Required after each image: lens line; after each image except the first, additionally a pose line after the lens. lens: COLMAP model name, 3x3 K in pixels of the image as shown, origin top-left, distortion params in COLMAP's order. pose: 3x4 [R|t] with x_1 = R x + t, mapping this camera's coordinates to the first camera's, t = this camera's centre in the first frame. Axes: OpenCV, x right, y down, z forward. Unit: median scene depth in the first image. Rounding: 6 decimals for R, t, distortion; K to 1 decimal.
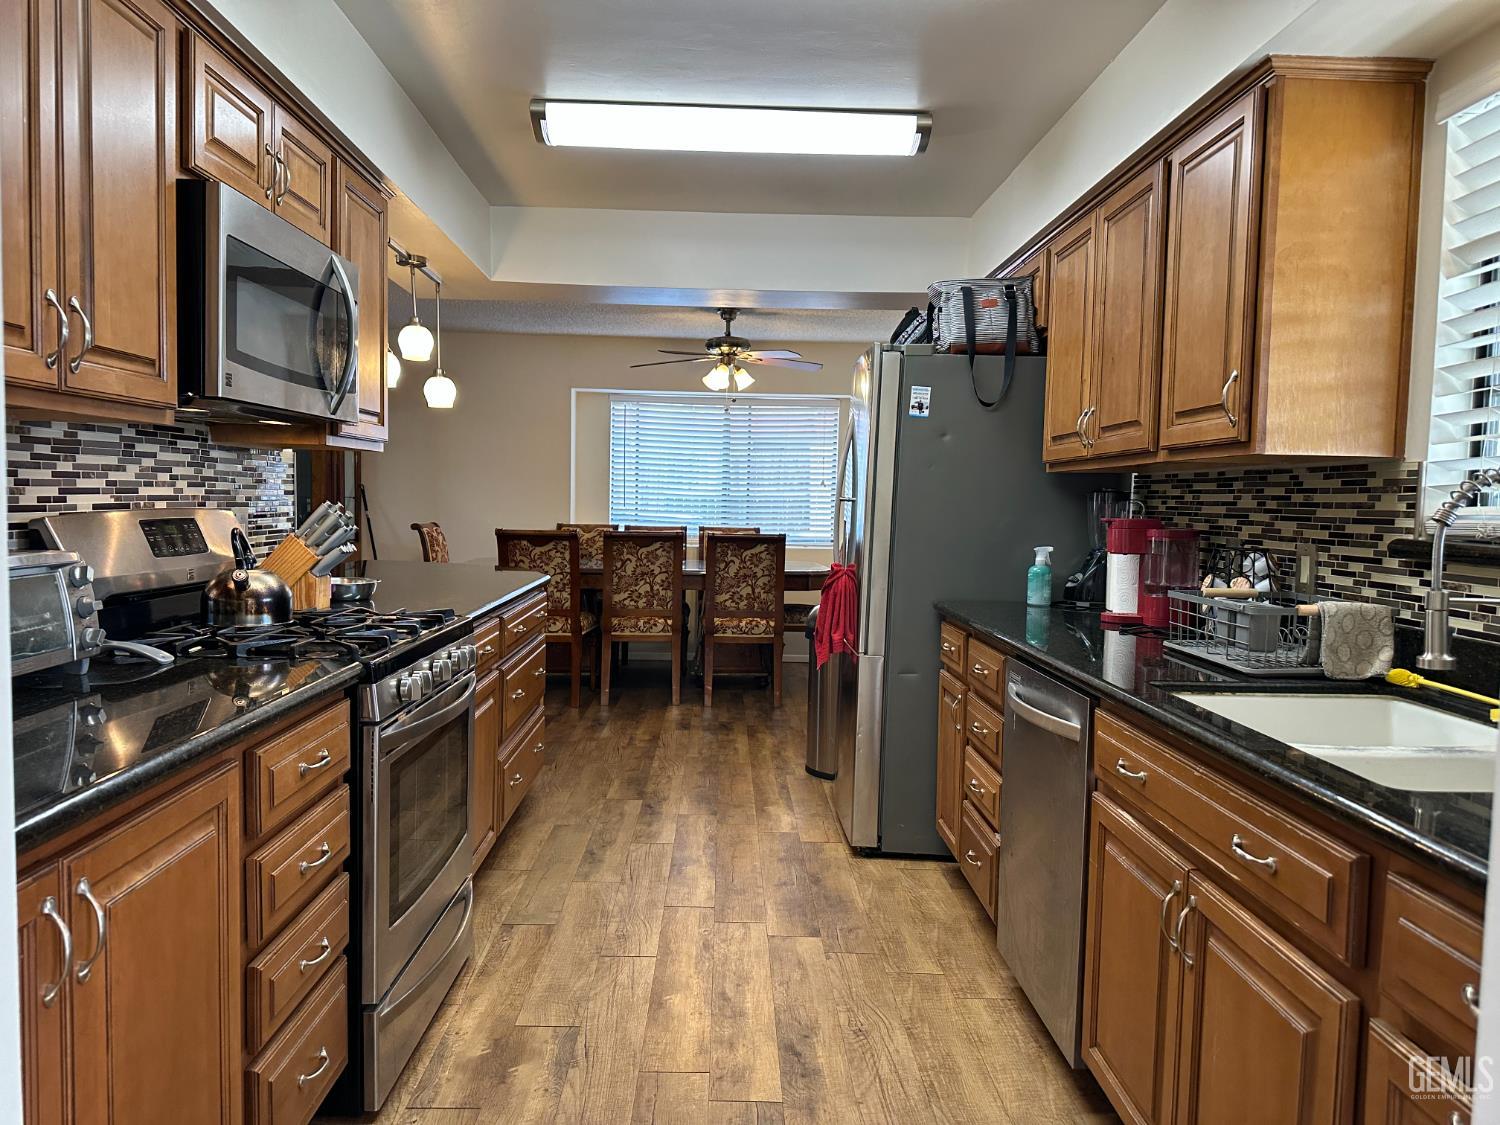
lens RADIAL K [[1051.4, 0, 744.8], [0, 1051.4, 560.2], [0, 0, 1]] dist [0.064196, -0.083600]
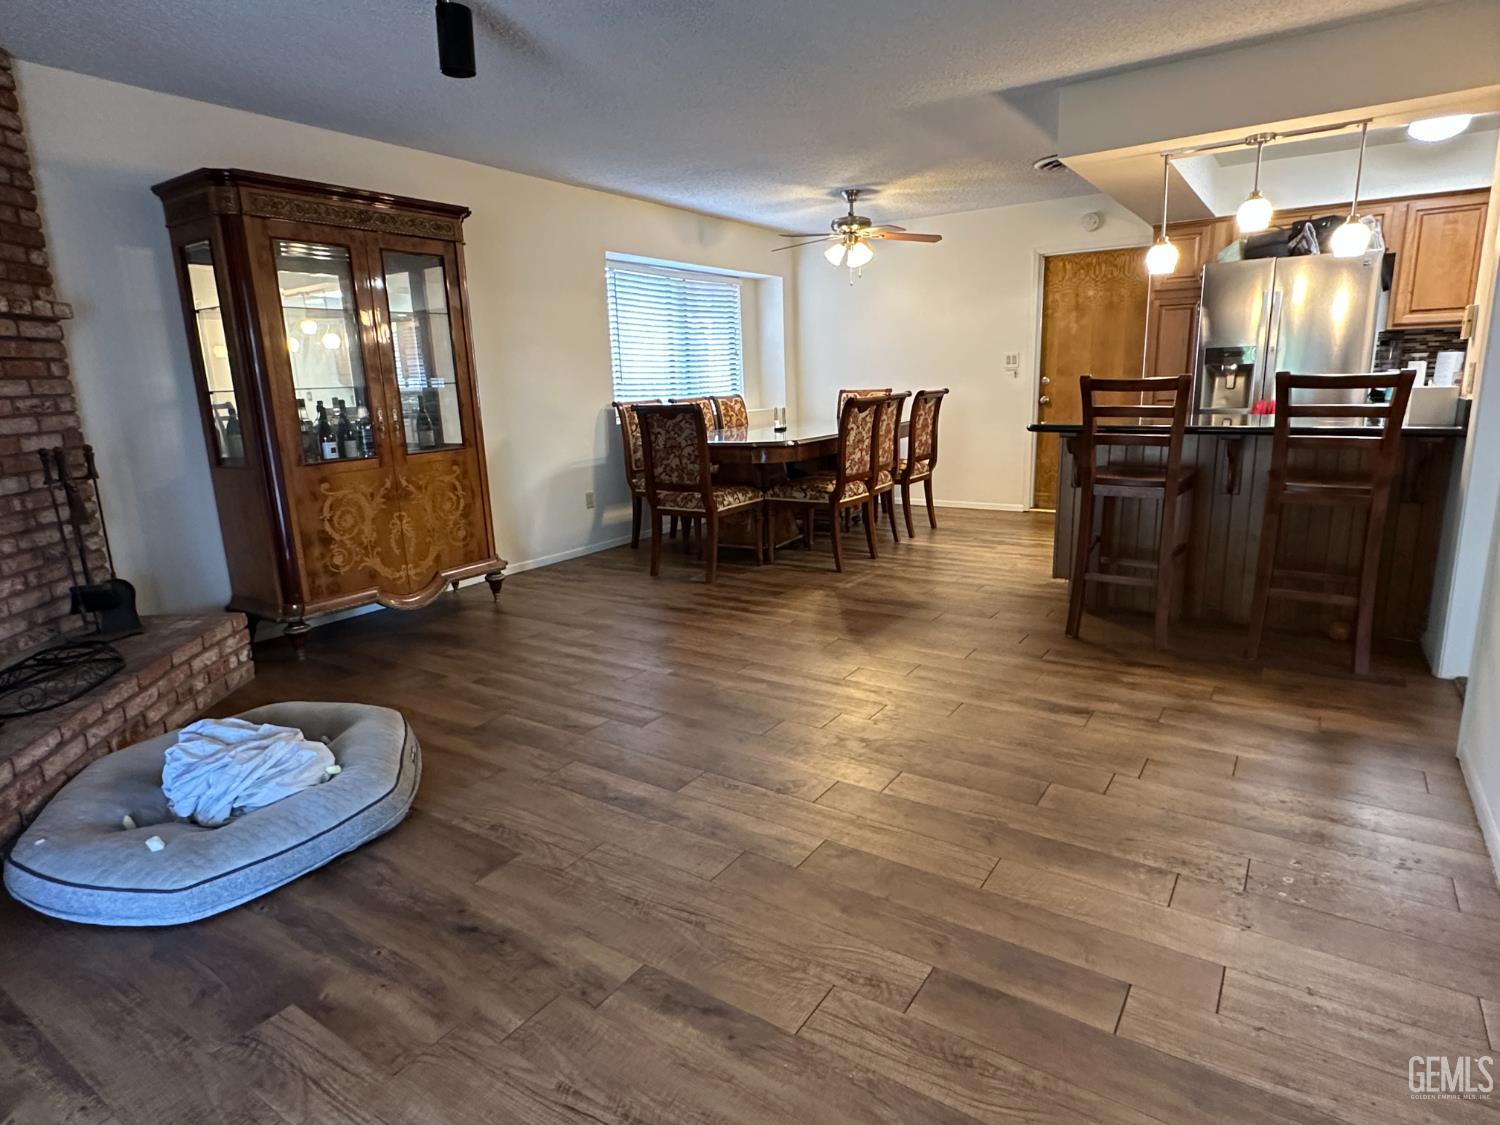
lens RADIAL K [[822.7, 0, 739.5], [0, 822.7, 560.5], [0, 0, 1]] dist [-0.000109, 0.000928]
pose [[0.591690, -0.216625, 0.776516, -1.884537], [0.094622, 0.975225, 0.199959, -0.086472], [-0.800594, -0.044838, 0.597528, 1.225954]]
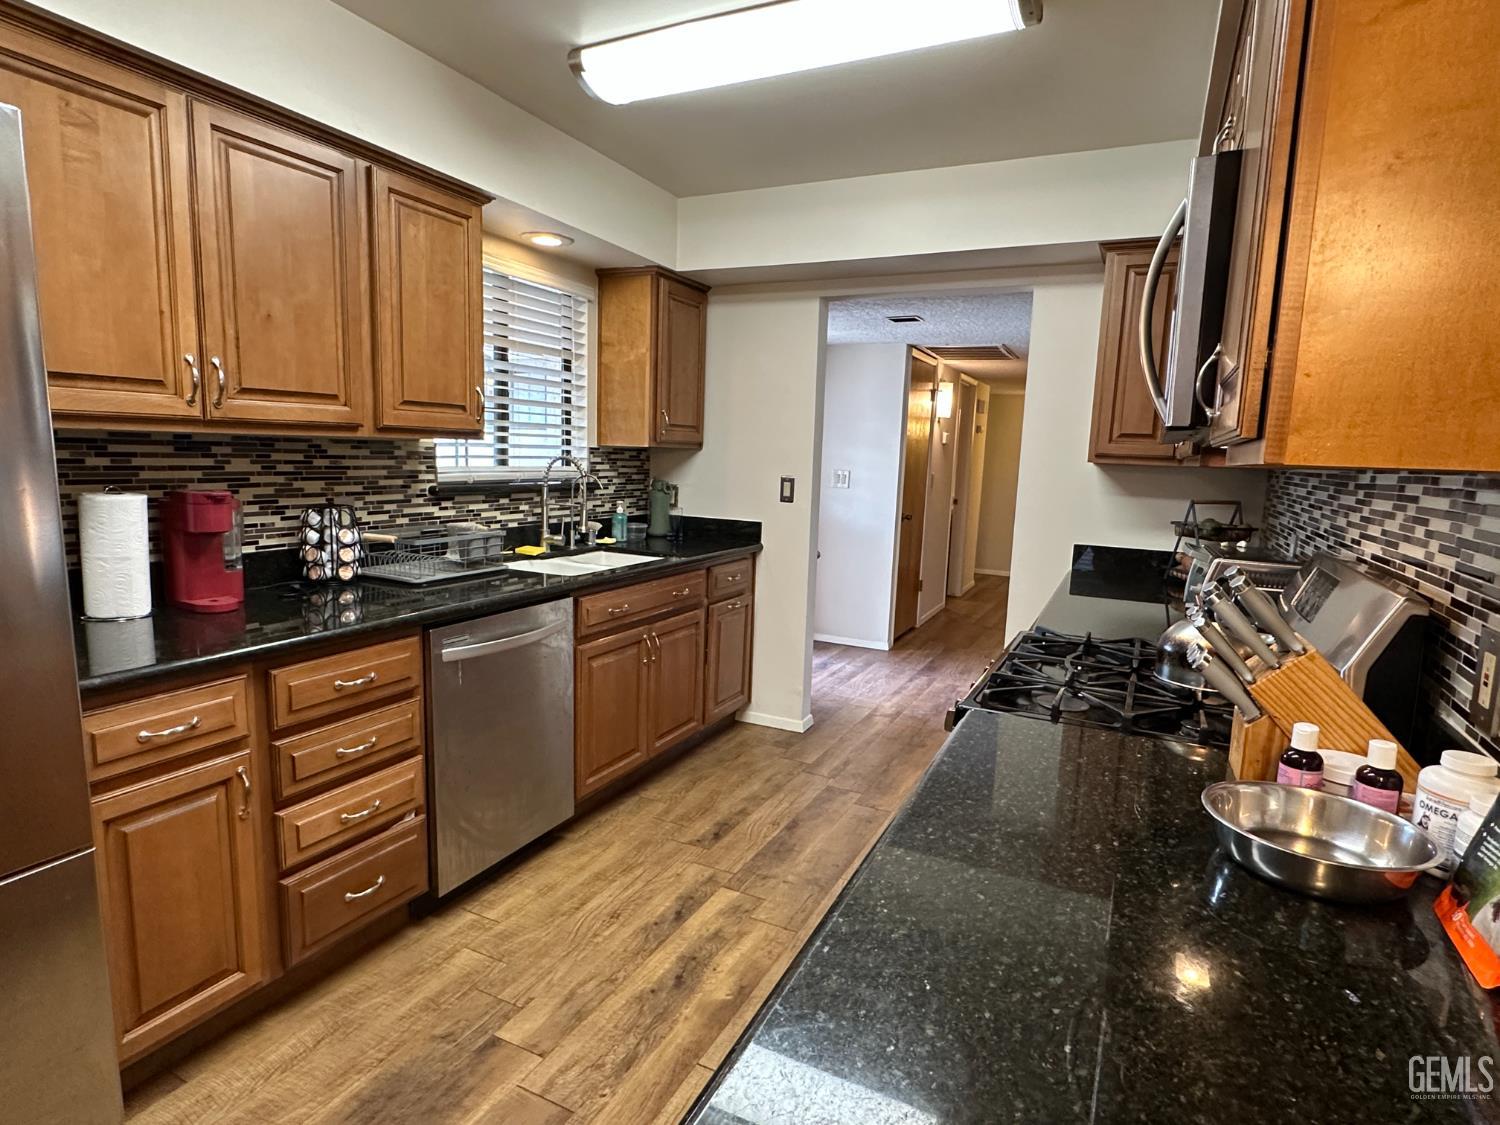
lens RADIAL K [[809.9, 0, 749.1], [0, 809.9, 566.0], [0, 0, 1]] dist [-0.013792, 0.002367]
pose [[-0.885880, -0.117332, 0.448832, -0.340284], [-0.027222, 0.978968, 0.202188, -0.126948], [-0.463116, 0.166896, -0.870442, 1.404597]]
